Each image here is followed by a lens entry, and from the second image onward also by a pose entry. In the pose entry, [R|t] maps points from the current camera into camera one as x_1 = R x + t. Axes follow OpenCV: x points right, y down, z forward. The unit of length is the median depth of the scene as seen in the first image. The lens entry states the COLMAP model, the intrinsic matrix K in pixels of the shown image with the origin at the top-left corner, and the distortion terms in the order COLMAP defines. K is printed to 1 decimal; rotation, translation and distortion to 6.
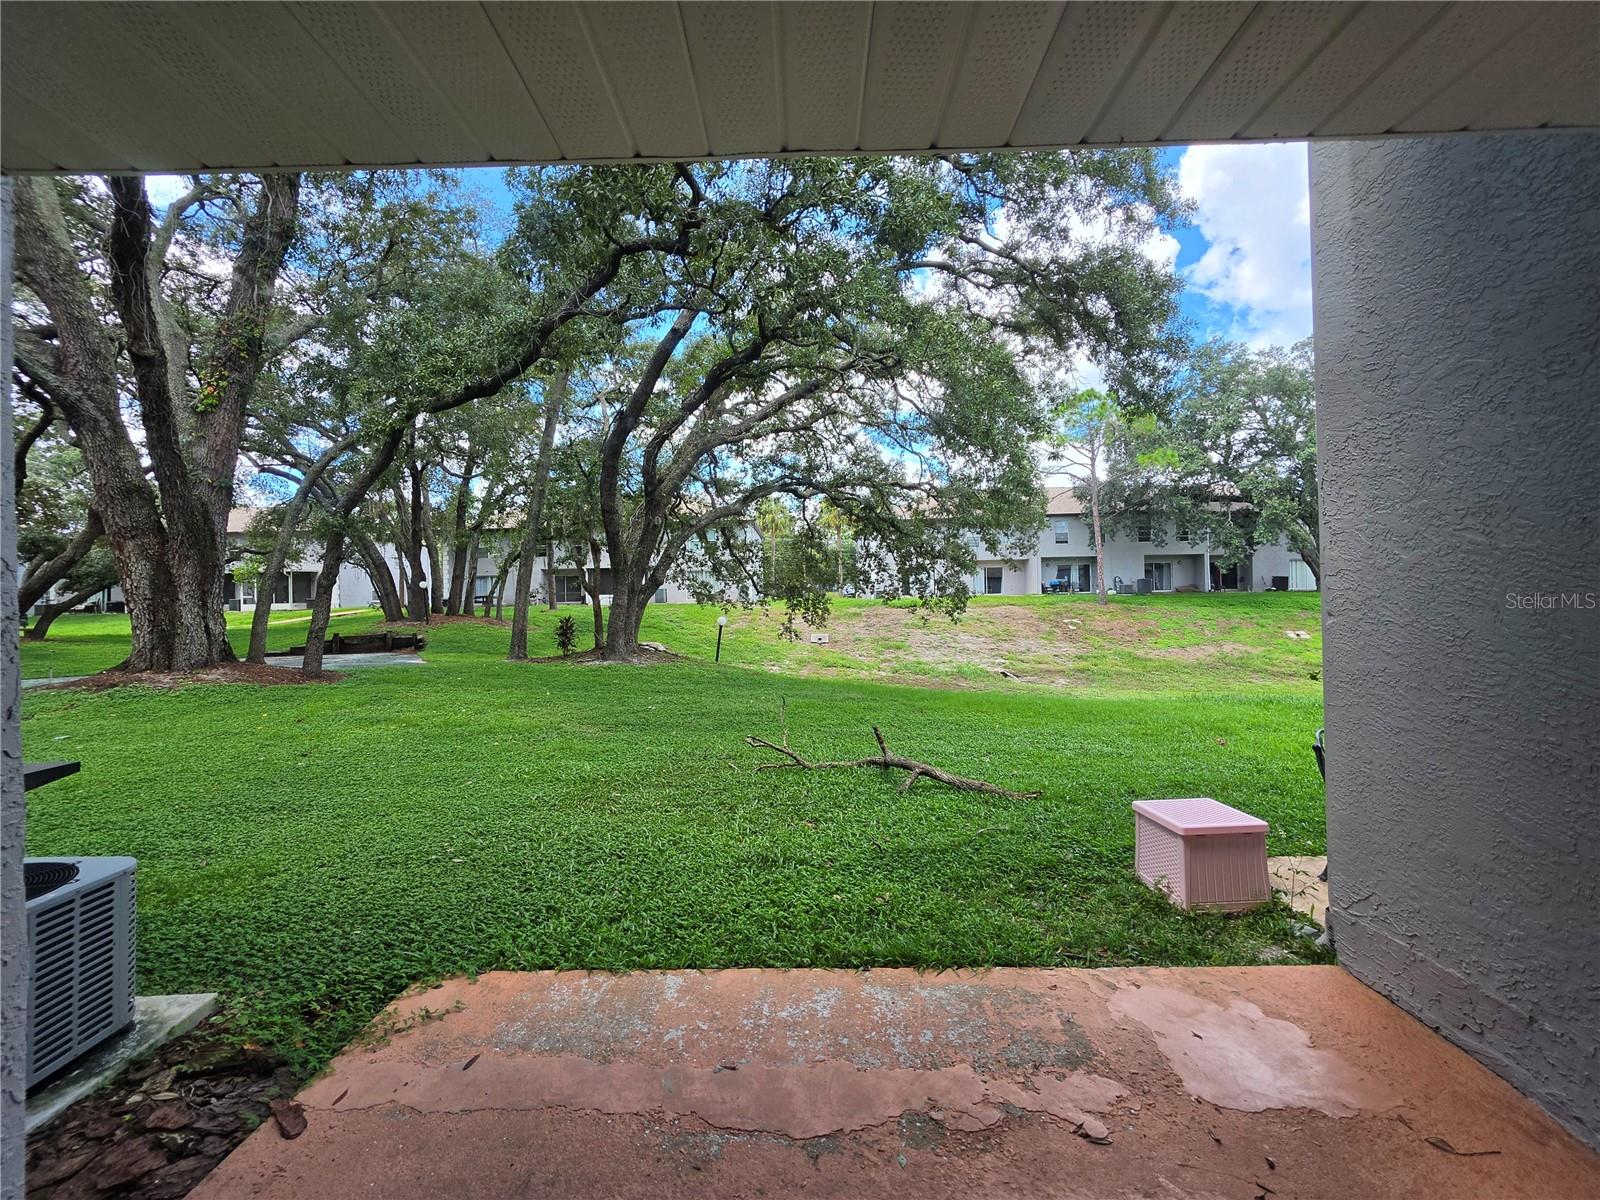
lens RADIAL K [[647.6, 0, 792.0], [0, 647.6, 598.7], [0, 0, 1]] dist [-0.001153, -0.000194]
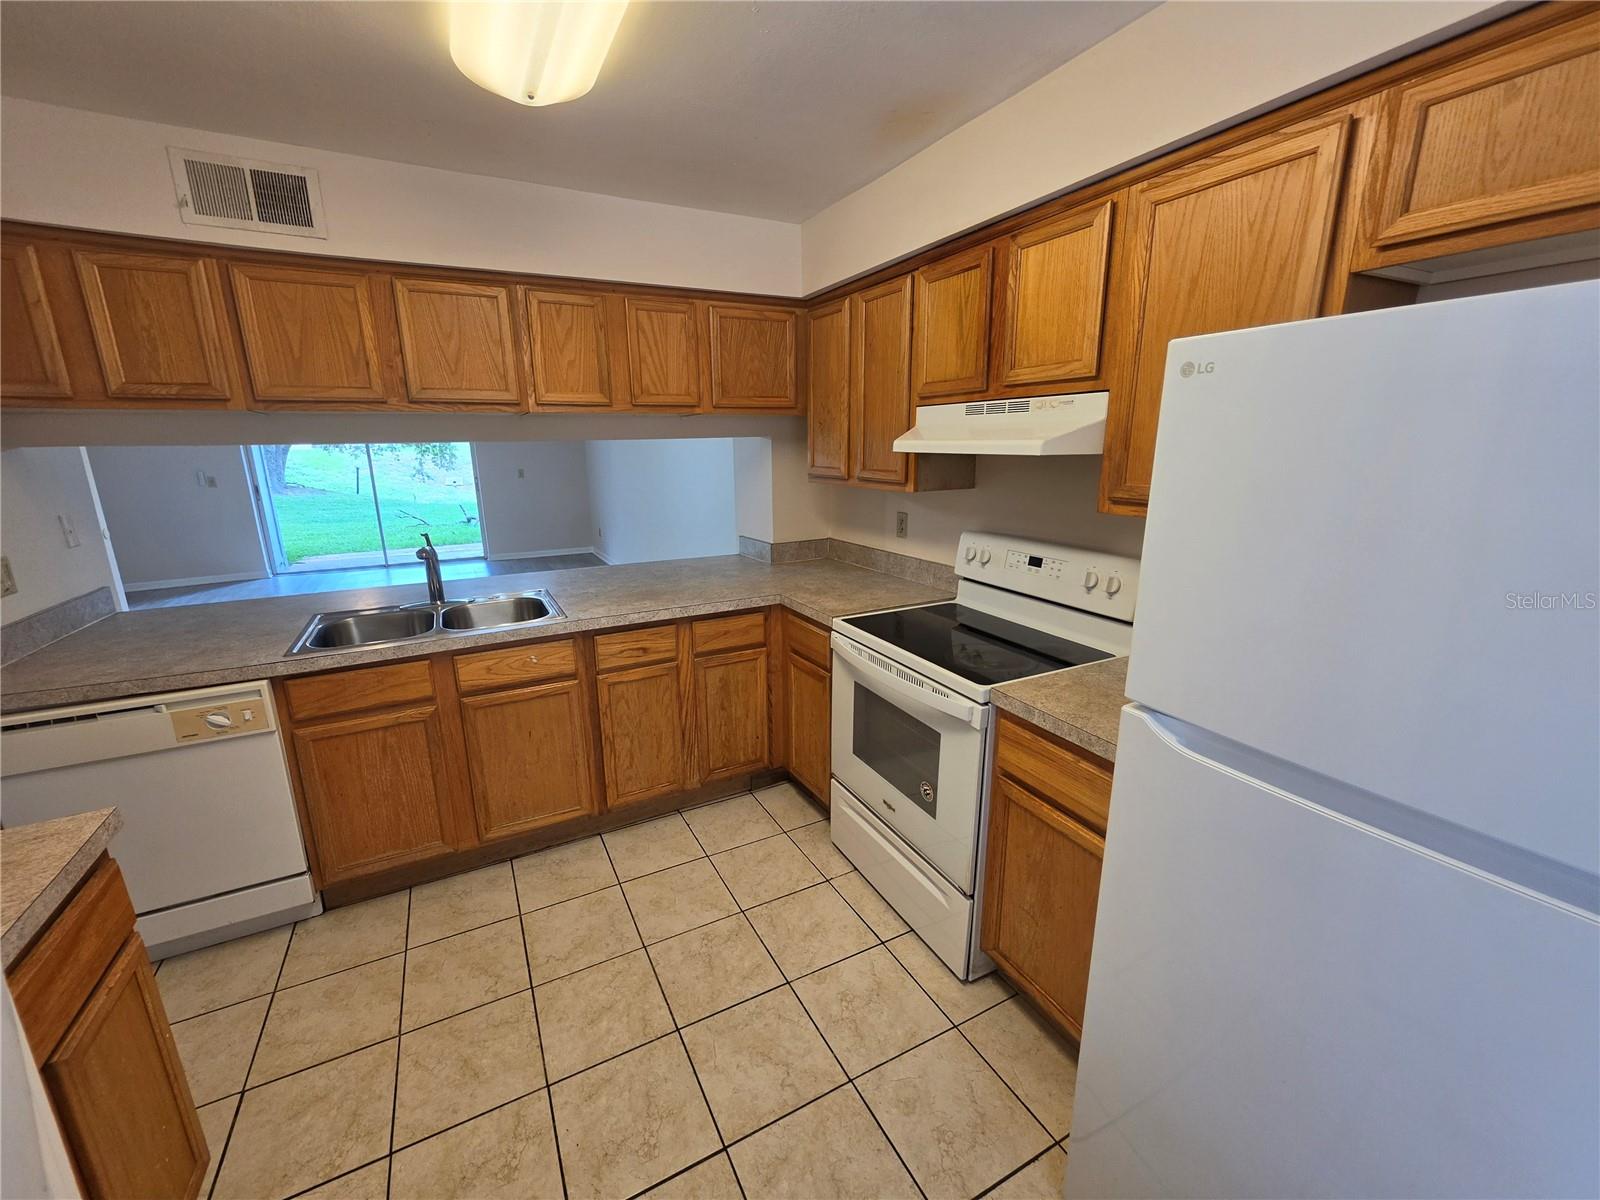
lens RADIAL K [[647.6, 0, 784.6], [0, 647.6, 602.9], [0, 0, 1]] dist [-0.001153, -0.000194]
pose [[0.881082, -0.107596, 0.460563, 0.010544], [-0.004942, 0.971632, 0.236446, -0.003593], [-0.472939, -0.210604, 0.855555, -0.396276]]
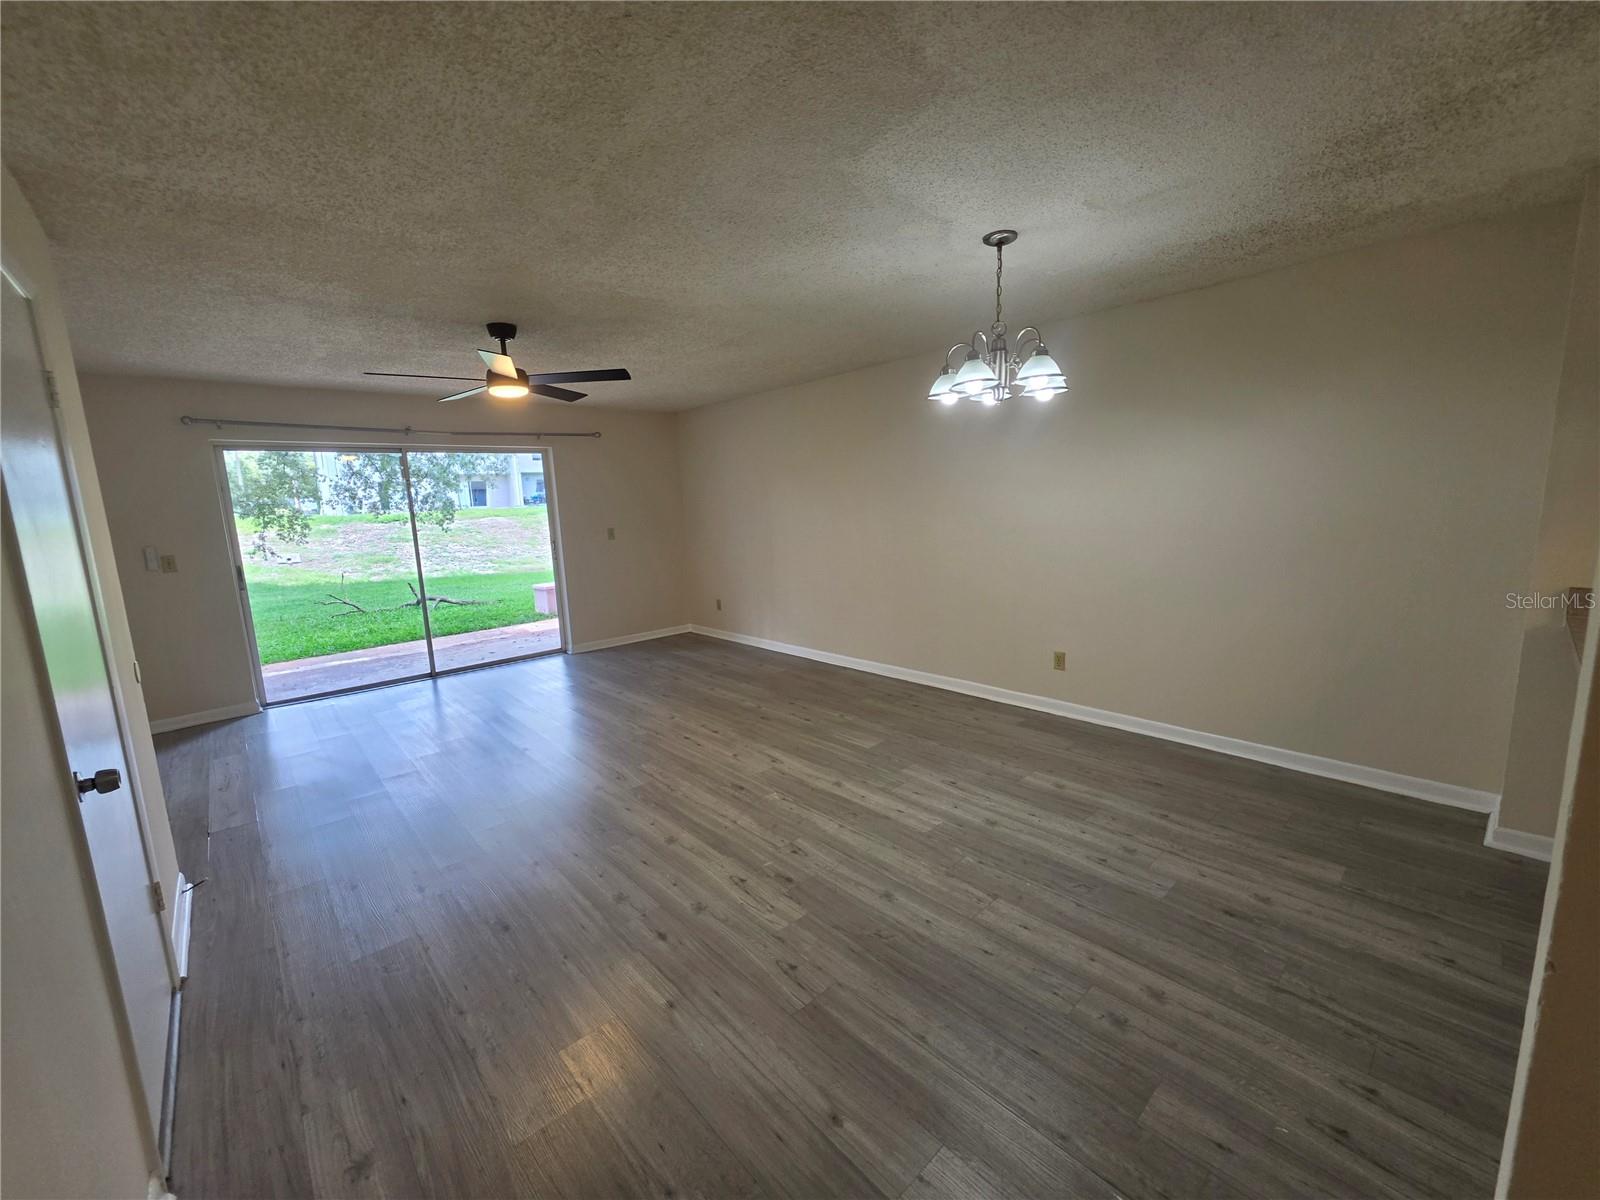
lens RADIAL K [[647.6, 0, 785.0], [0, 647.6, 597.1], [0, 0, 1]] dist [-0.001153, -0.000194]
pose [[0.742034, -0.115357, 0.660362, -0.070668], [0.026470, 0.989356, 0.143085, 0.001887], [-0.669839, -0.088694, 0.737190, -0.255635]]
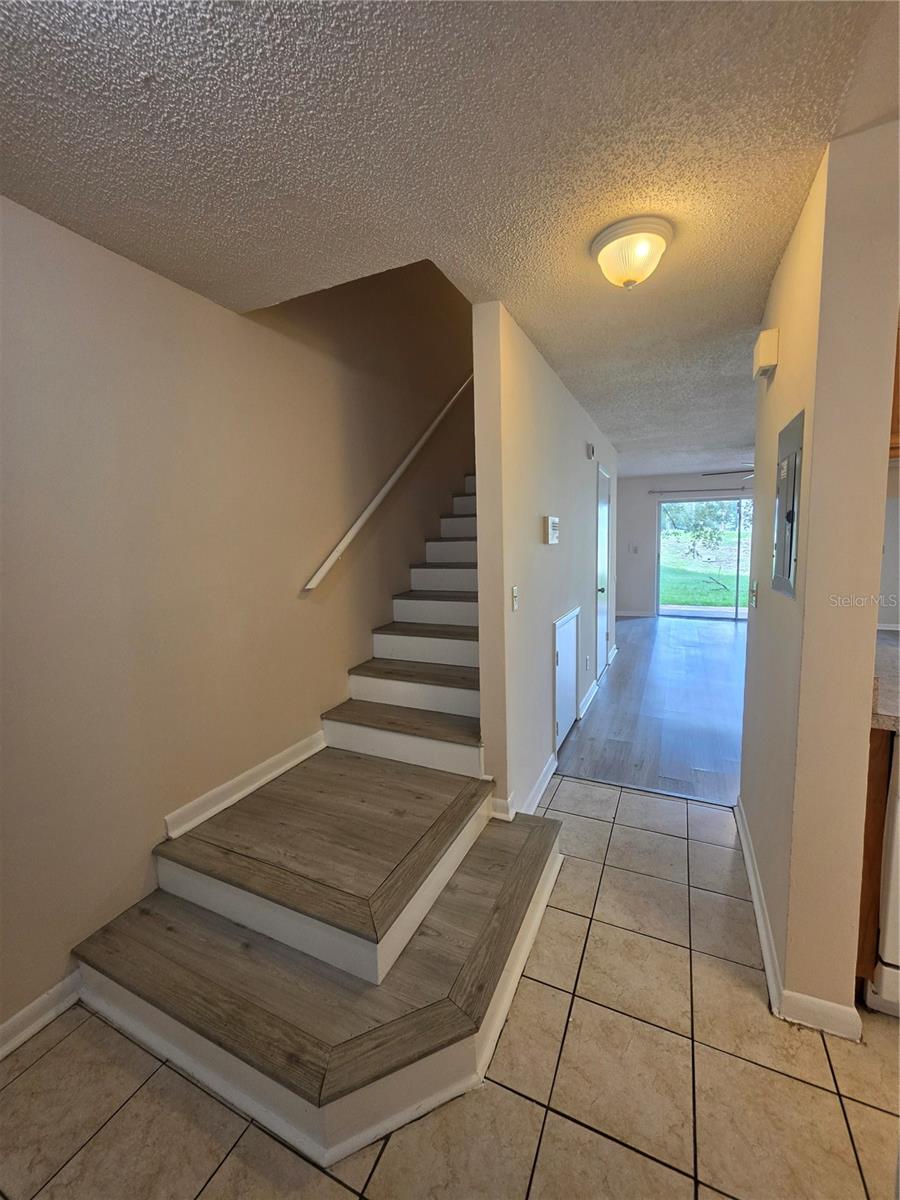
lens RADIAL K [[485.7, 0, 447.2], [0, 485.7, 590.7], [0, 0, 1]] dist [-0.001153, -0.000194]
pose [[0.909609, 0.044815, -0.413042, -0.056275], [0.004248, 0.993110, 0.117108, 0.001810], [0.415444, -0.108277, 0.903151, -0.368757]]
